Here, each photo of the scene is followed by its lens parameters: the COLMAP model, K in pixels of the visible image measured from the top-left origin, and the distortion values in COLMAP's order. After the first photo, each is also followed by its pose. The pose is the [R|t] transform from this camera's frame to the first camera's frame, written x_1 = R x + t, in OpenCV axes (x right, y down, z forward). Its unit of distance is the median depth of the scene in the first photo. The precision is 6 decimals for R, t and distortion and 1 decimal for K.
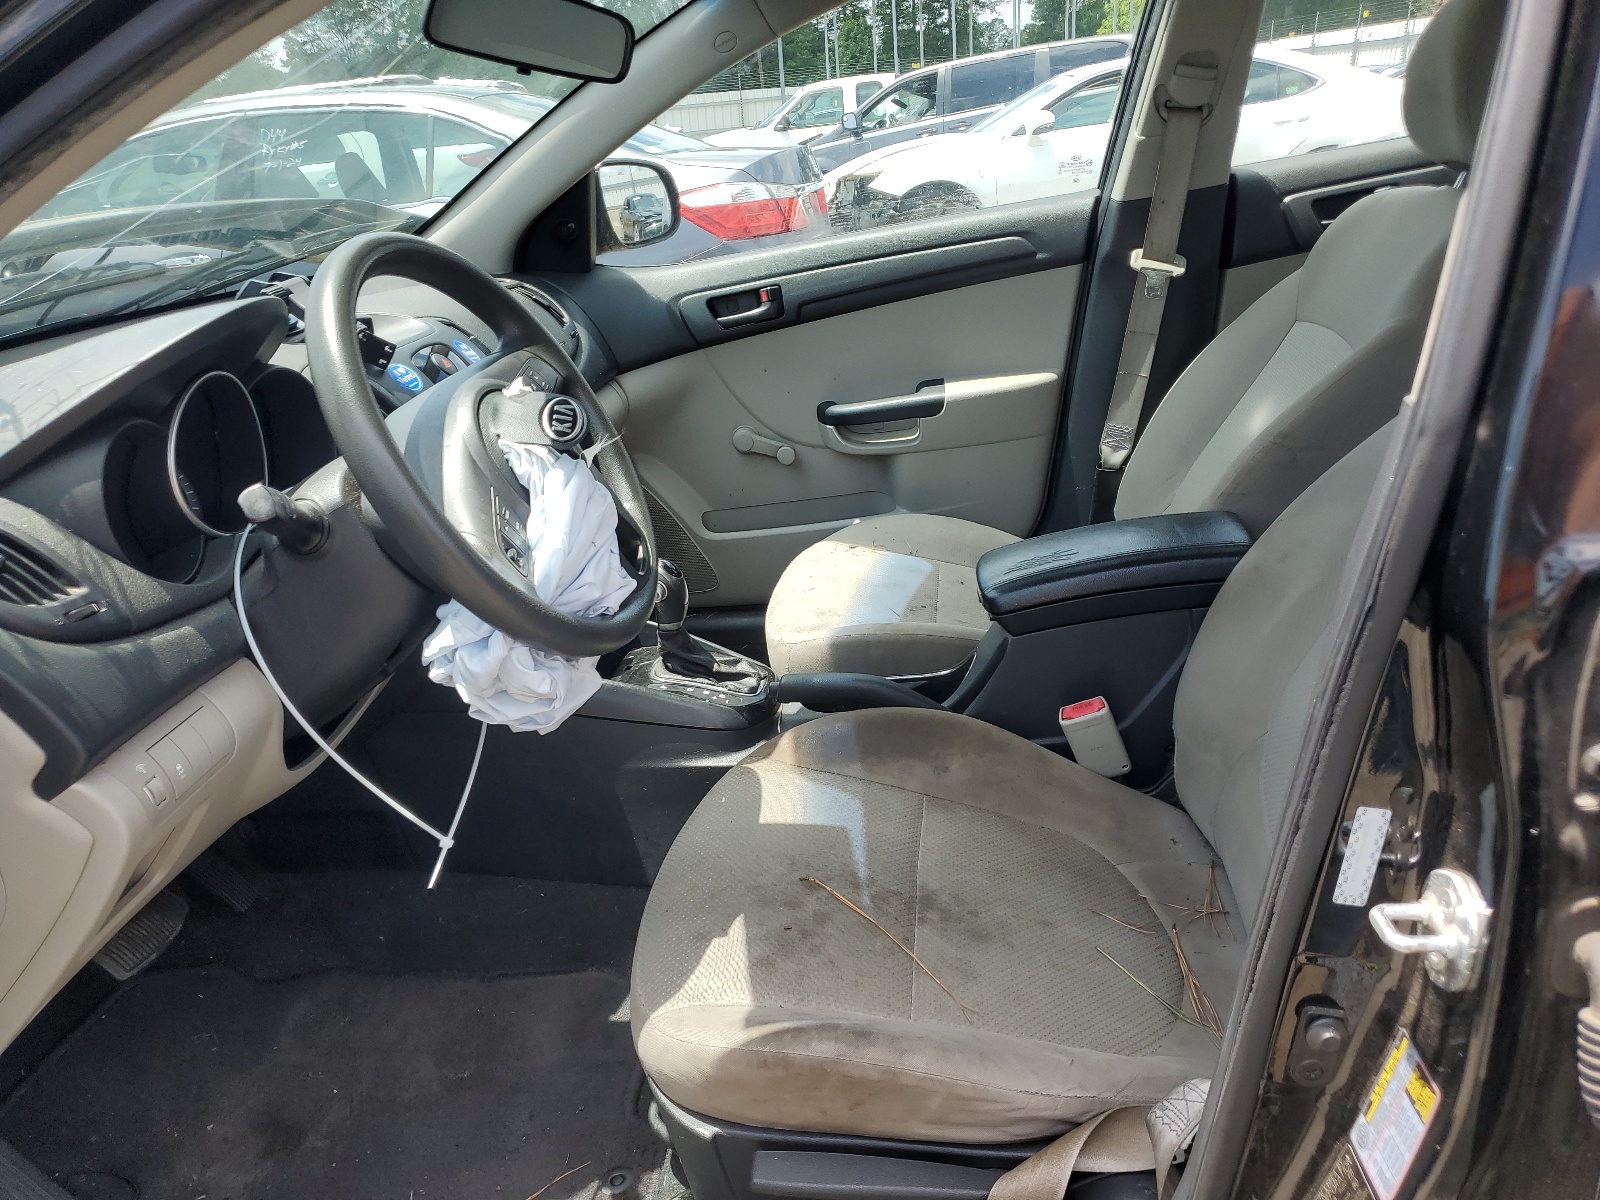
lens RADIAL K [[1353.3, 0, 794.0], [0, 1353.3, 601.2], [0, 0, 1]] dist [-0.005455, 0.050331]
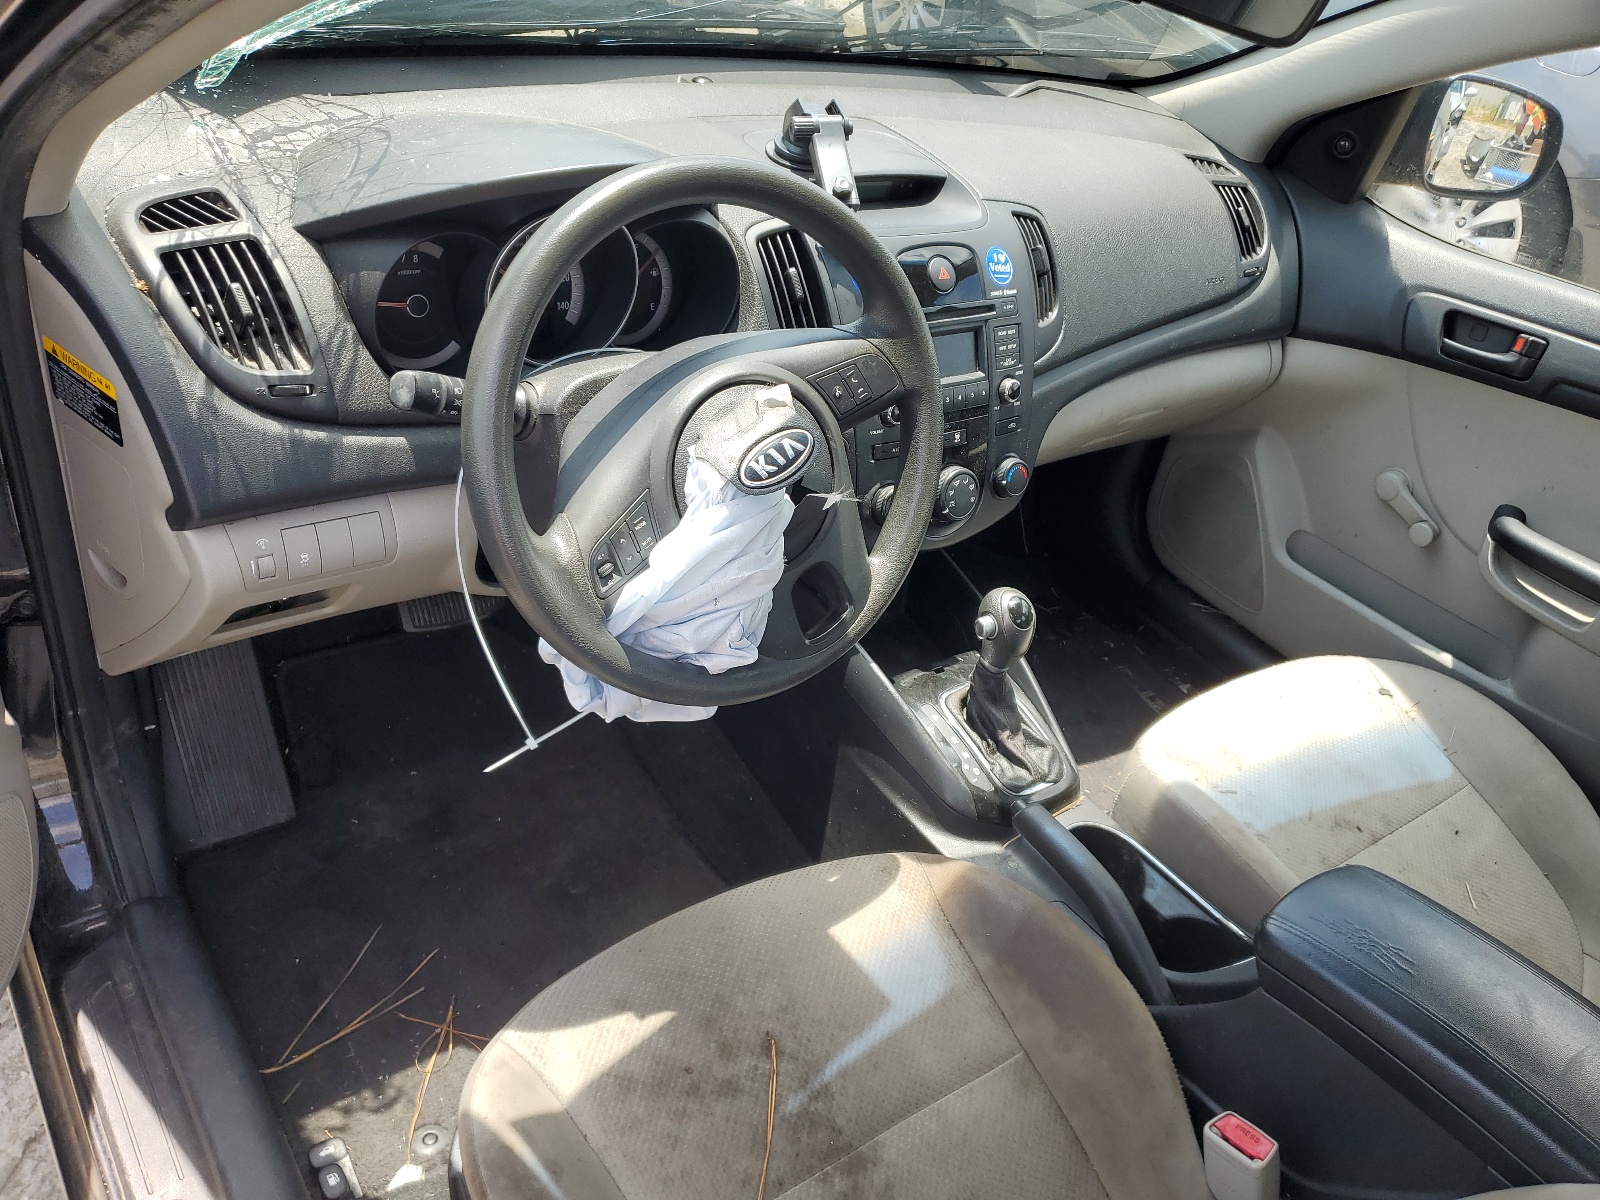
lens RADIAL K [[1353.3, 0, 794.0], [0, 1353.3, 601.2], [0, 0, 1]] dist [-0.005455, 0.050331]
pose [[0.658267, 0.596894, -0.458695, 0.228729], [-0.478208, 0.802160, 0.357571, -0.305876], [0.581379, -0.016025, 0.813475, 0.263577]]
